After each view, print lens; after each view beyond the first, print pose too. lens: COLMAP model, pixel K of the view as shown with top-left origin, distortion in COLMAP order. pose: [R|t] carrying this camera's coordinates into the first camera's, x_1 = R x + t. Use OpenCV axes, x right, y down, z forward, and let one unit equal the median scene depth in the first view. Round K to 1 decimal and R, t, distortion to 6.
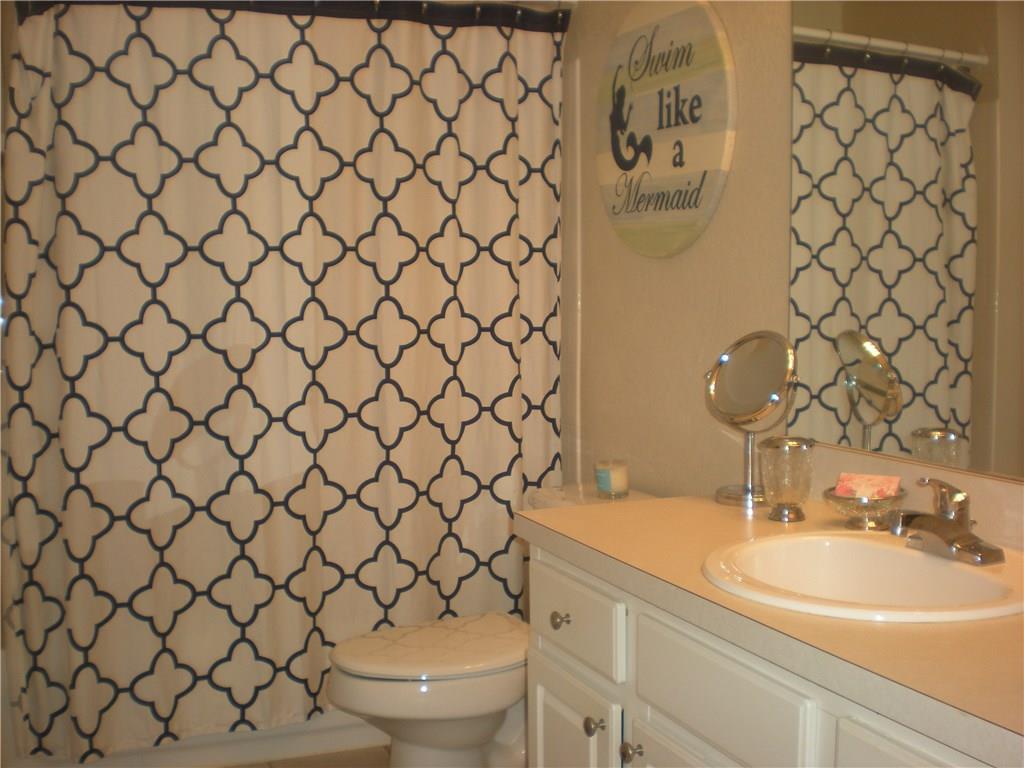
lens RADIAL K [[1151.9, 0, 512.0], [0, 1151.9, 384.0], [0, 0, 1]] dist [-0.077171, -0.198373]
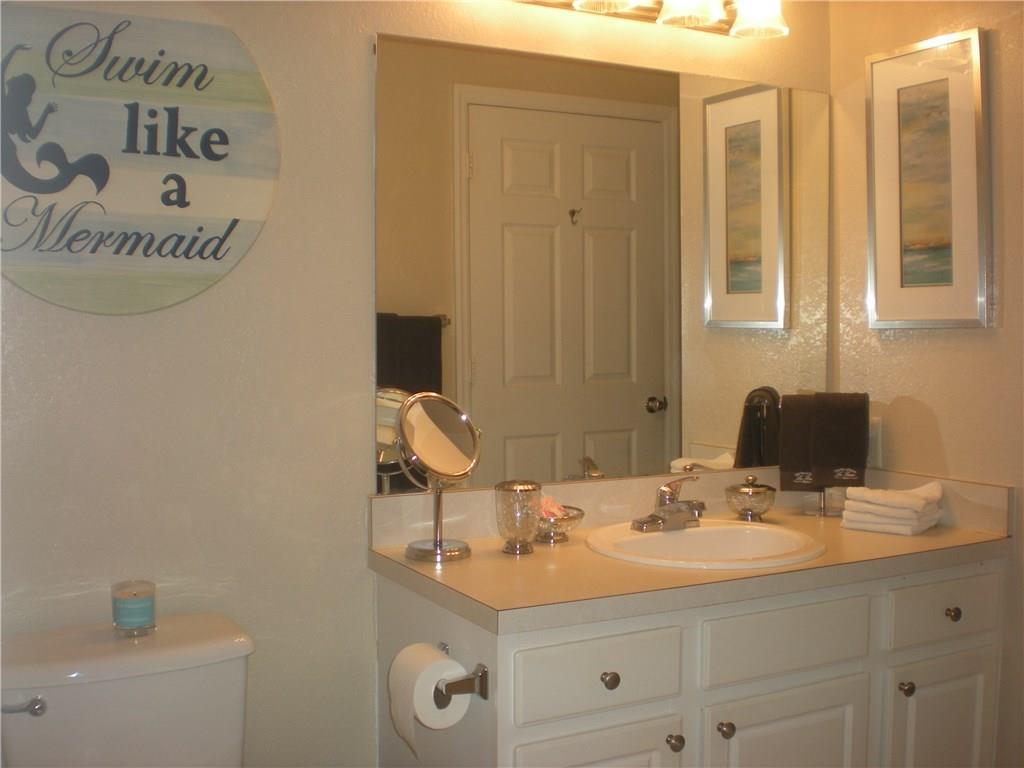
lens RADIAL K [[1151.9, 0, 512.0], [0, 1151.9, 384.0], [0, 0, 1]] dist [-0.077171, -0.198373]
pose [[-0.092646, -0.043806, 0.994735, -0.689970], [0.078925, 0.995565, 0.051194, -0.085028], [-0.992566, 0.083252, -0.088778, 0.839170]]
